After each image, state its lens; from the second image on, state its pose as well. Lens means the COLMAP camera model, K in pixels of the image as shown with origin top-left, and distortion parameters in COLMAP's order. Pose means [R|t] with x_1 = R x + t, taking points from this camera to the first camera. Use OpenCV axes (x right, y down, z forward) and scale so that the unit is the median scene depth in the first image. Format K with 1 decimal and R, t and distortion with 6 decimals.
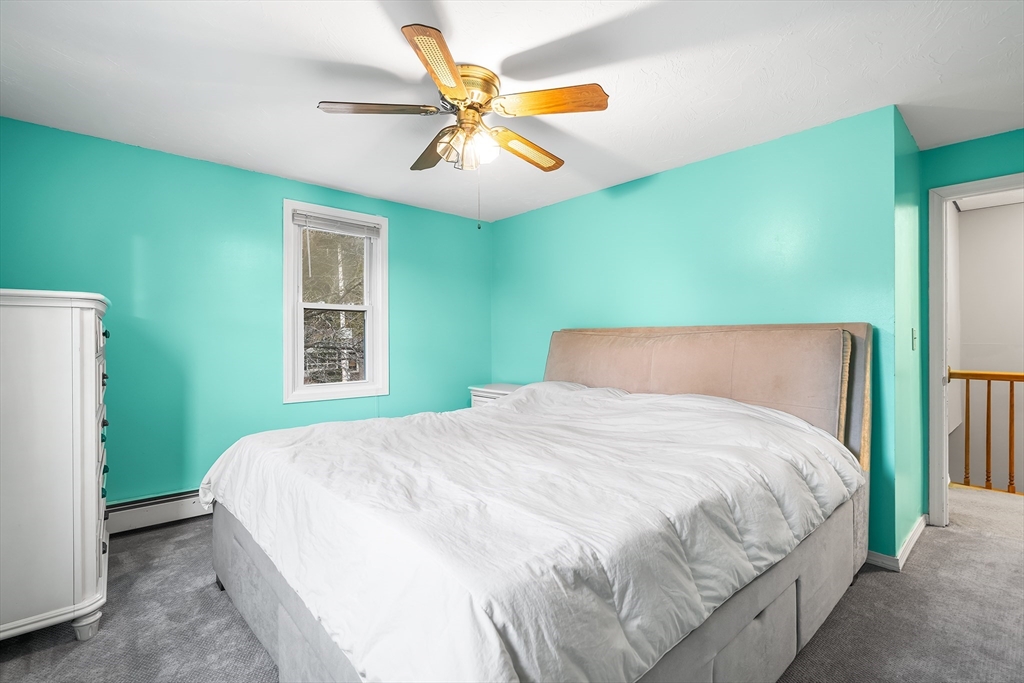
lens RADIAL K [[470.0, 0, 511.7], [0, 470.0, 338.5], [0, 0, 1]] dist [0.000864, 0.000219]
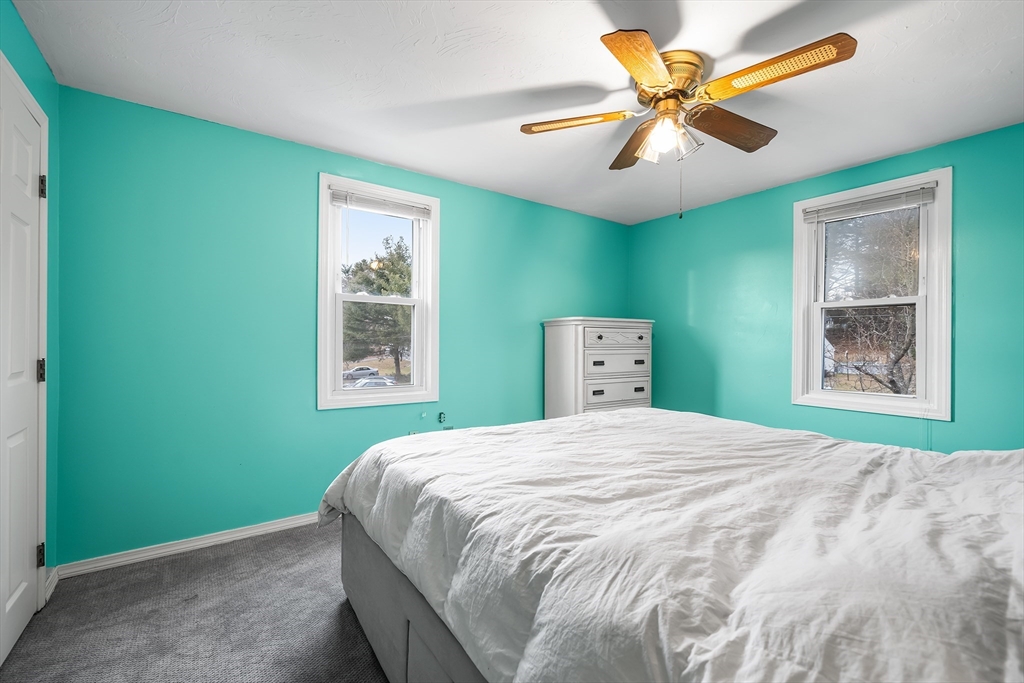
lens RADIAL K [[440.3, 0, 511.9], [0, 440.3, 342.0], [0, 0, 1]] dist [-0.000093, -0.000045]
pose [[-0.108742, 0.003844, -0.994063, 0.524187], [-0.001637, 0.999990, 0.004046, 0.001658], [0.994069, 0.002067, -0.108734, 0.490169]]
